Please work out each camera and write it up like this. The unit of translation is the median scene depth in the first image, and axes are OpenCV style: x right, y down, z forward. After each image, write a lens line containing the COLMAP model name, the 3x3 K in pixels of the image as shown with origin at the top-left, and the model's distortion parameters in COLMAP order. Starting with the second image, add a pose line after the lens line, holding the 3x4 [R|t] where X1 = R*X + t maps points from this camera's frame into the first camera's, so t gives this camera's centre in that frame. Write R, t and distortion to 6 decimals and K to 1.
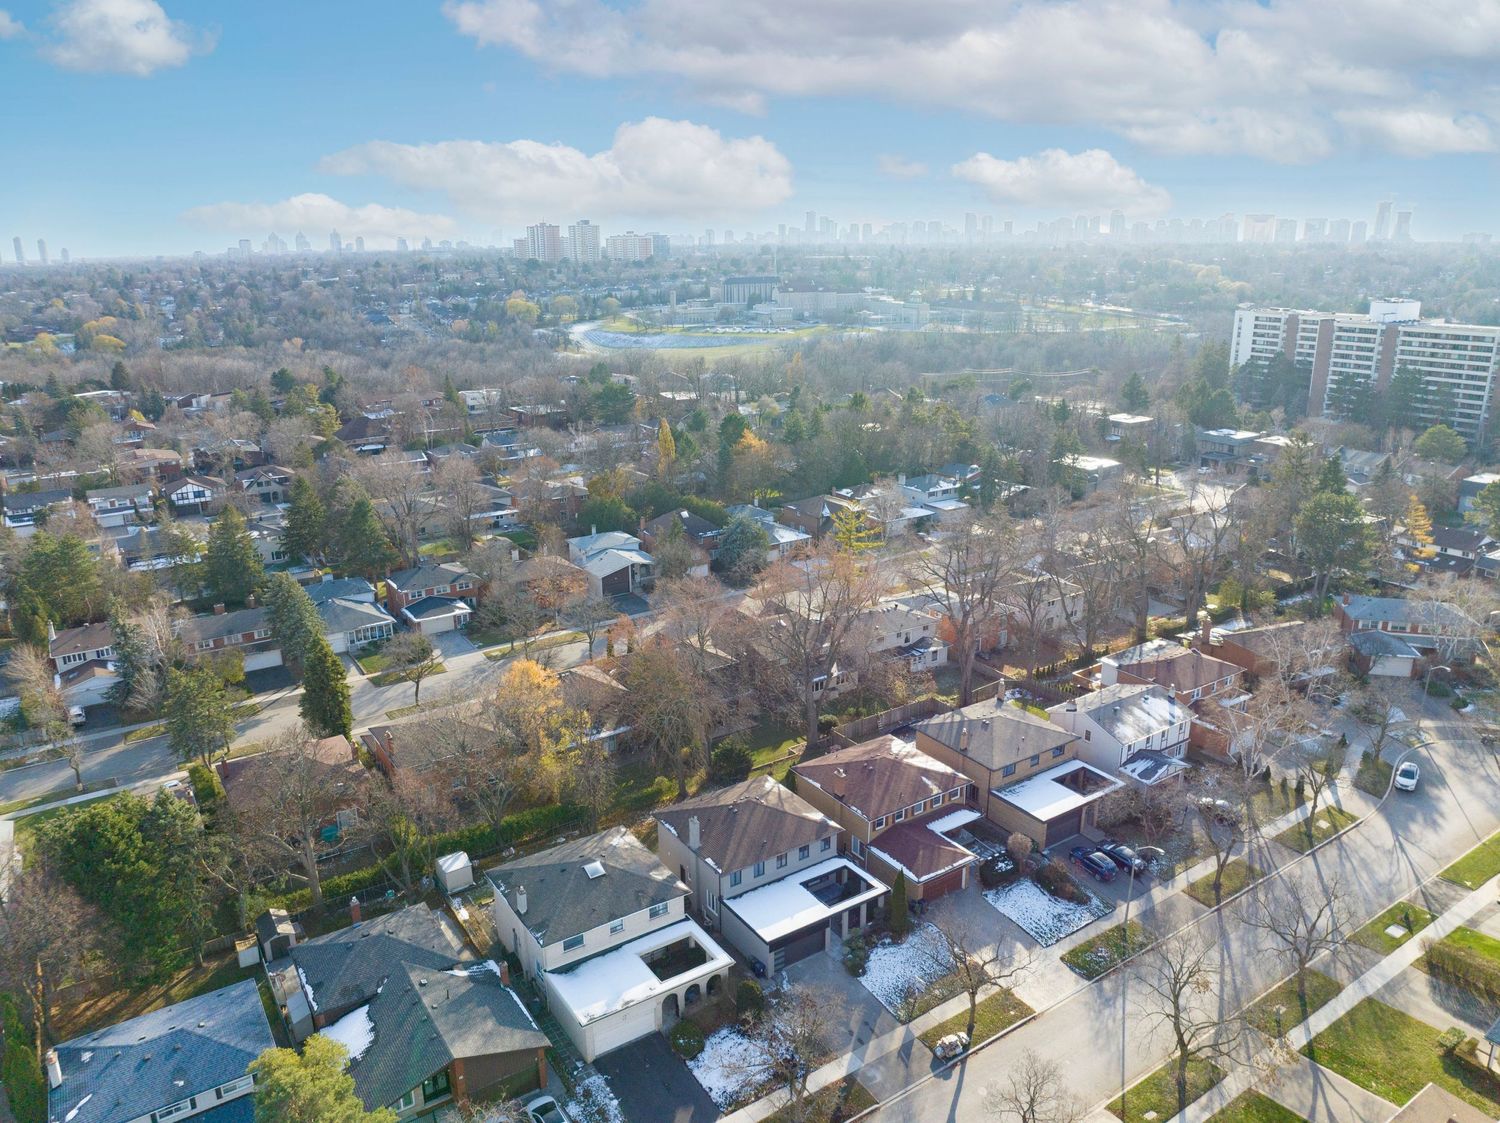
lens RADIAL K [[1052.0, 0, 746.7], [0, 1052.0, 545.9], [0, 0, 1]] dist [-0.038041, 0.004096]
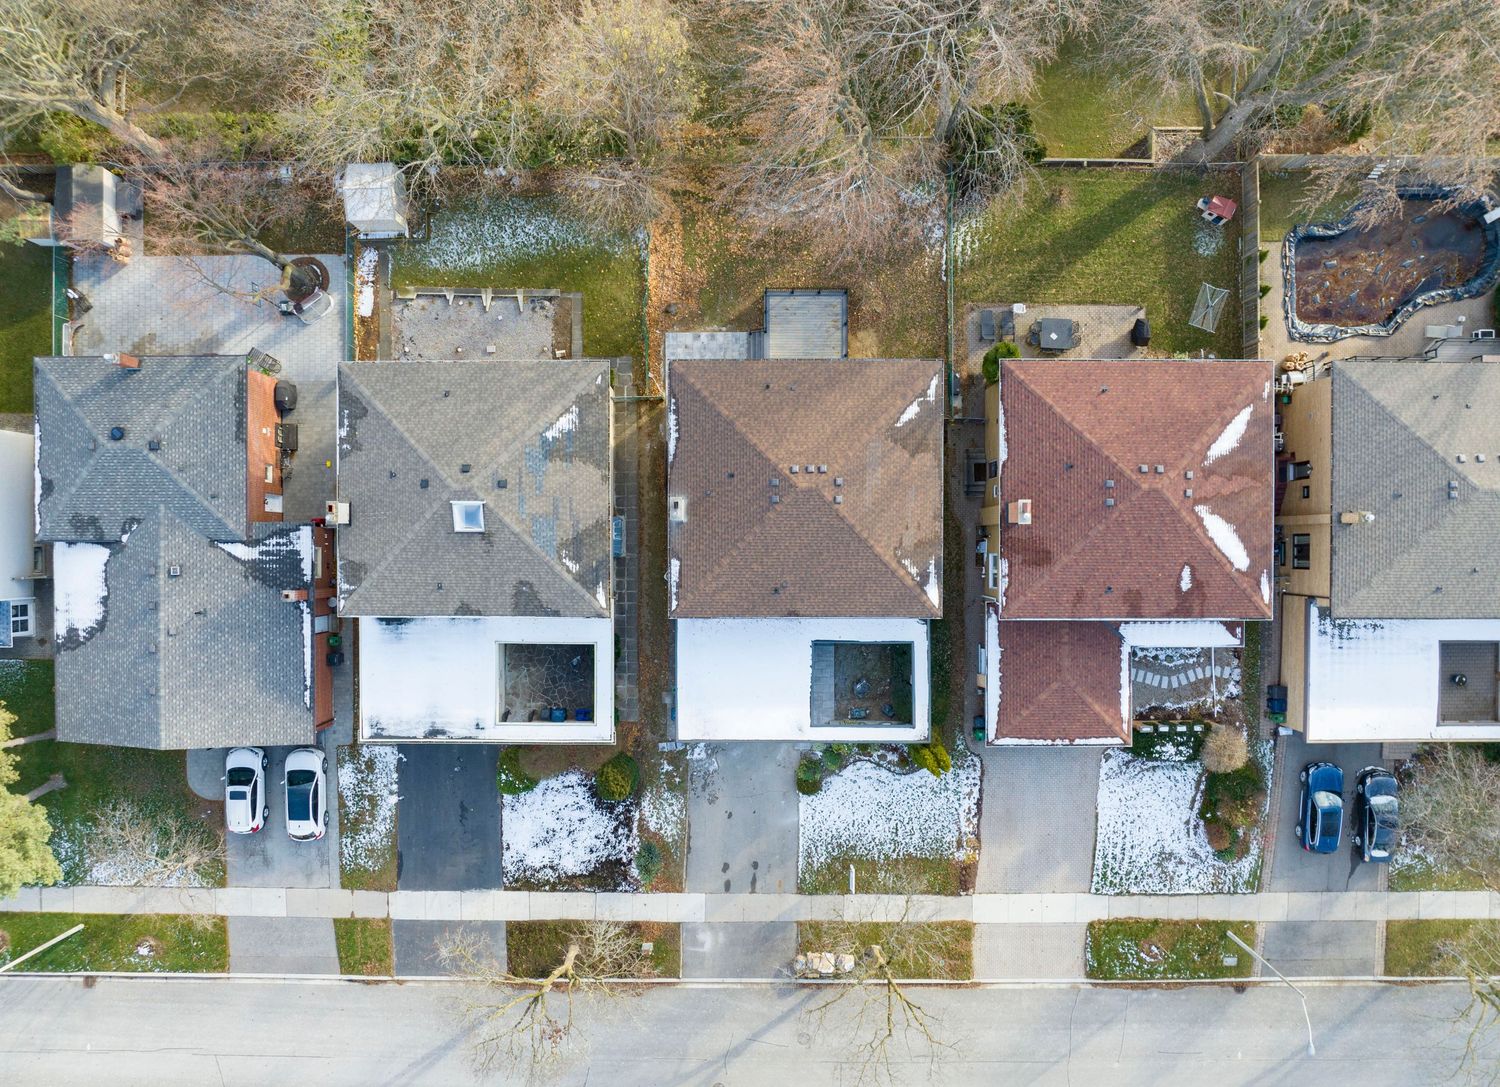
lens RADIAL K [[1100.5, 0, 747.8], [0, 1100.5, 548.8], [0, 0, 1]] dist [-0.035764, -0.000590]
pose [[0.832824, 0.553373, 0.013491, -0.015851], [-0.161854, 0.220138, 0.961947, -0.257017], [0.529346, -0.803316, 0.272901, 0.814558]]
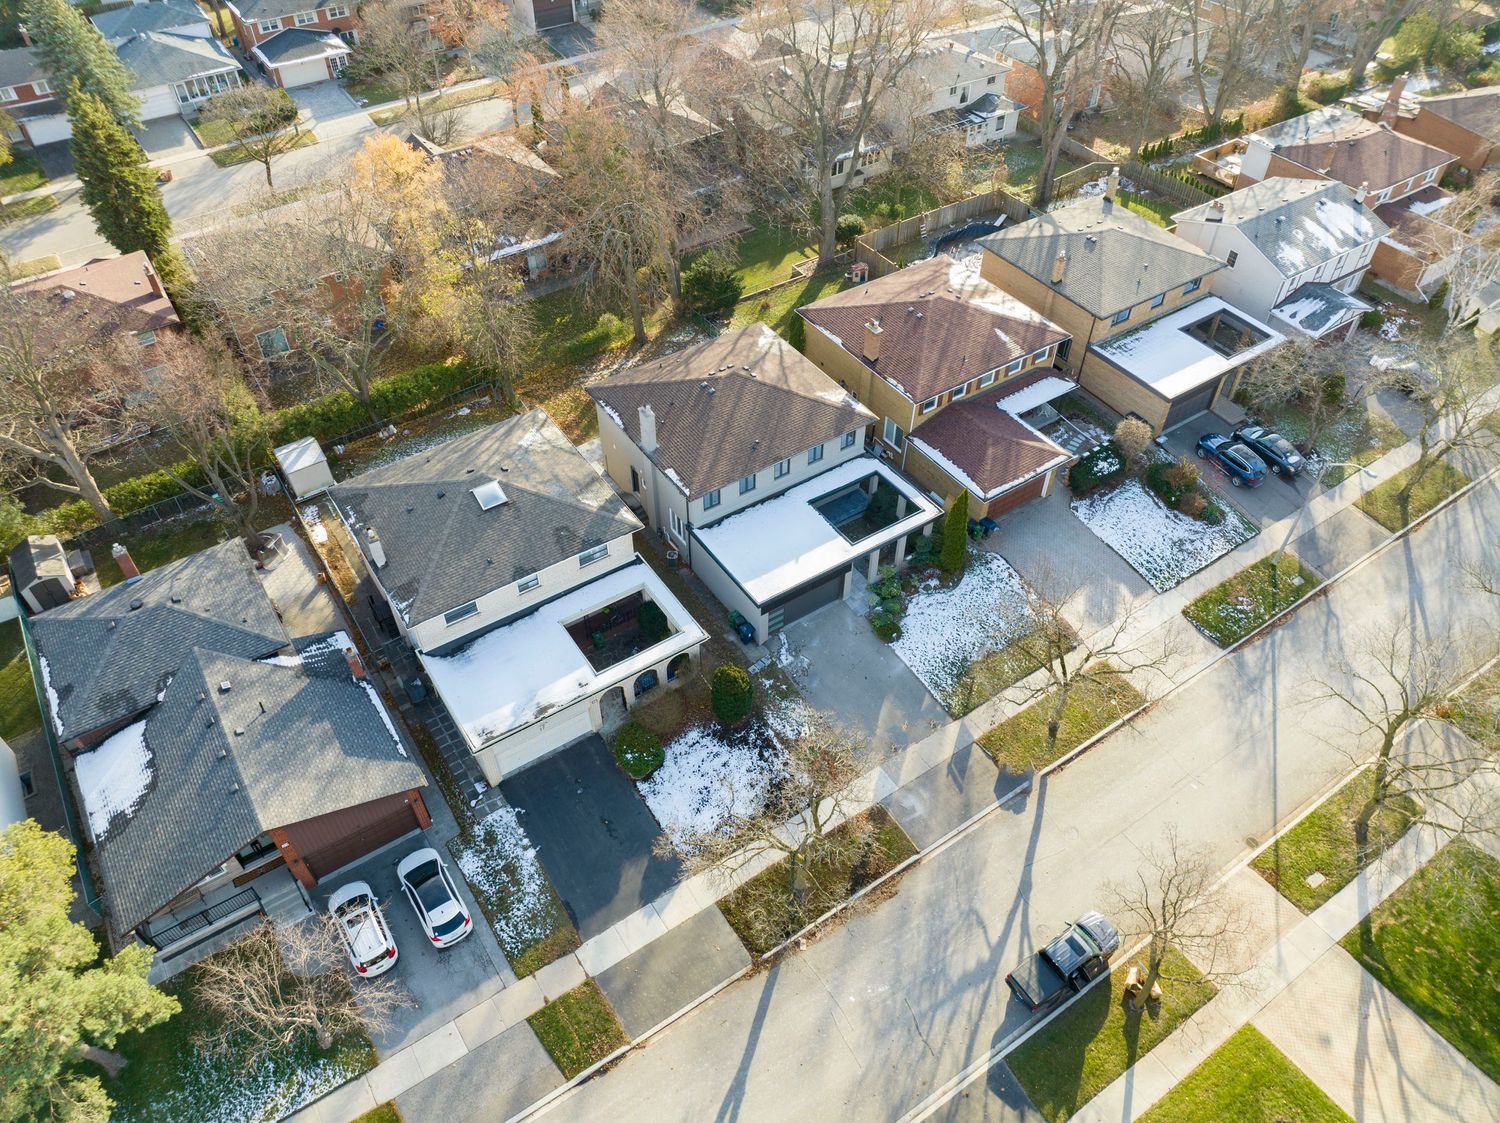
lens RADIAL K [[1052.0, 0, 746.6], [0, 1052.0, 553.0], [0, 0, 1]] dist [-0.038041, 0.004096]
pose [[0.999957, 0.004446, 0.008120, 0.005684], [-0.007849, 0.872209, 0.489070, 0.022978], [-0.004908, -0.489113, 0.872207, 0.381794]]
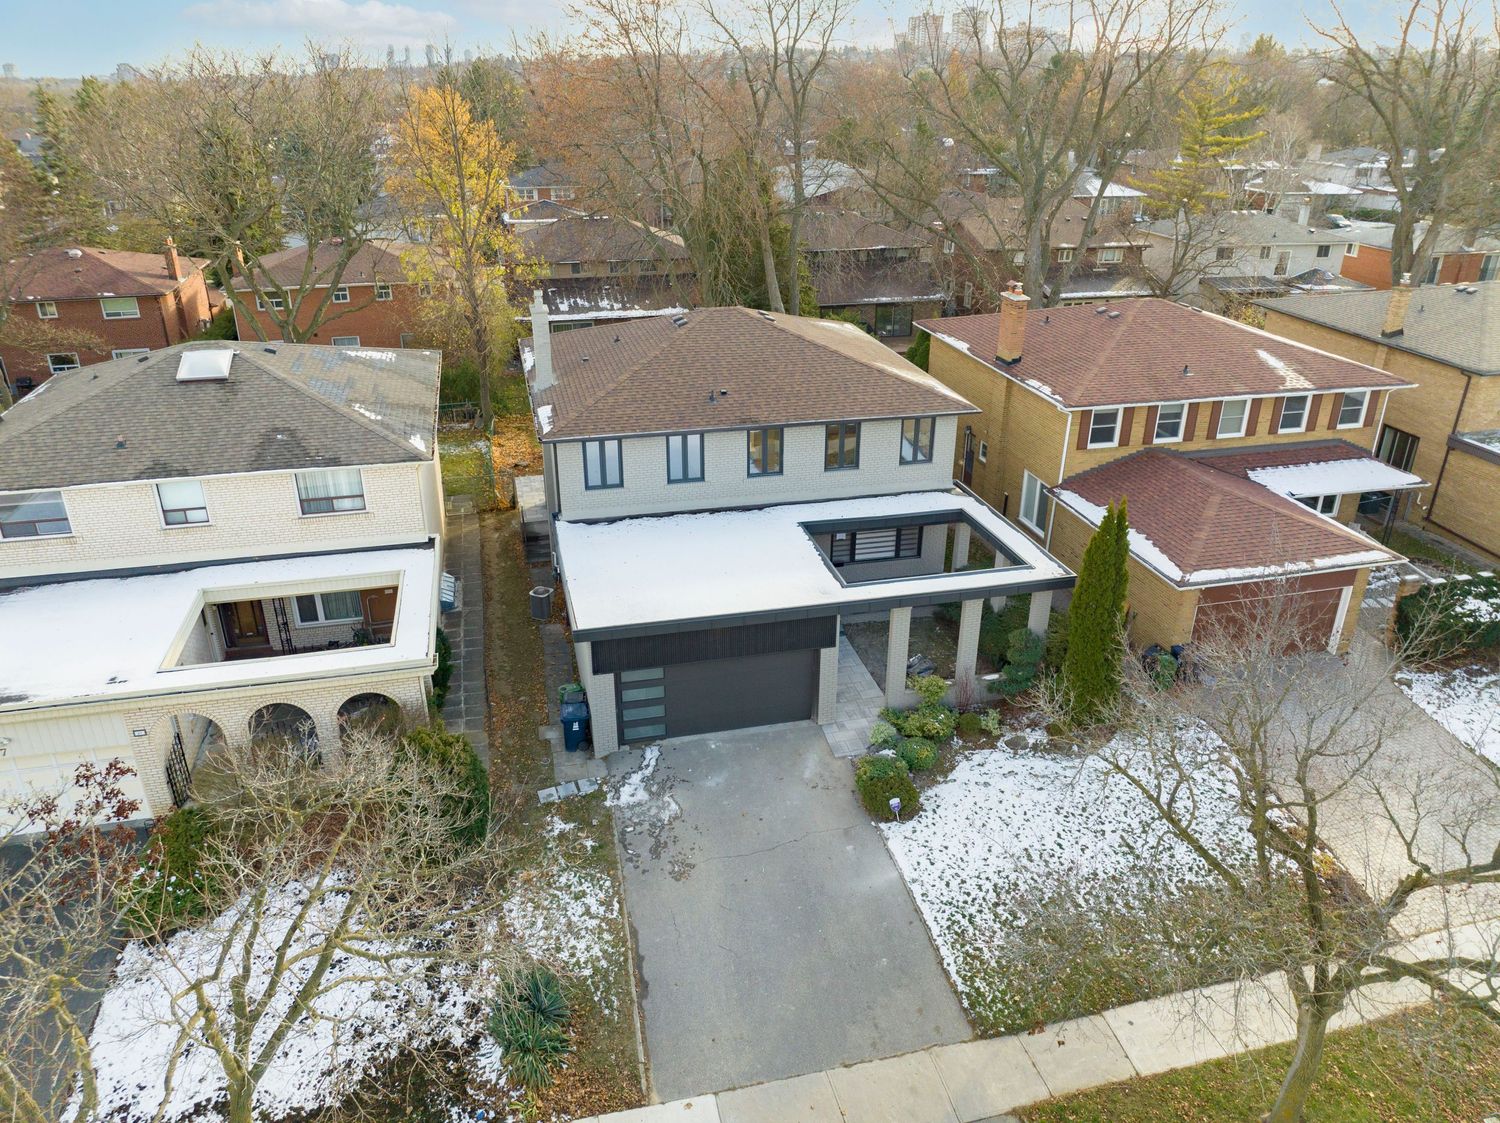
lens RADIAL K [[1052.0, 0, 750.0], [0, 1052.0, 564.2], [0, 0, 1]] dist [-0.038041, 0.004096]
pose [[0.940975, 0.156245, -0.300256, 0.130661], [-0.105445, 0.978255, 0.178603, 0.264002], [0.321633, -0.136401, 0.936988, 0.648975]]
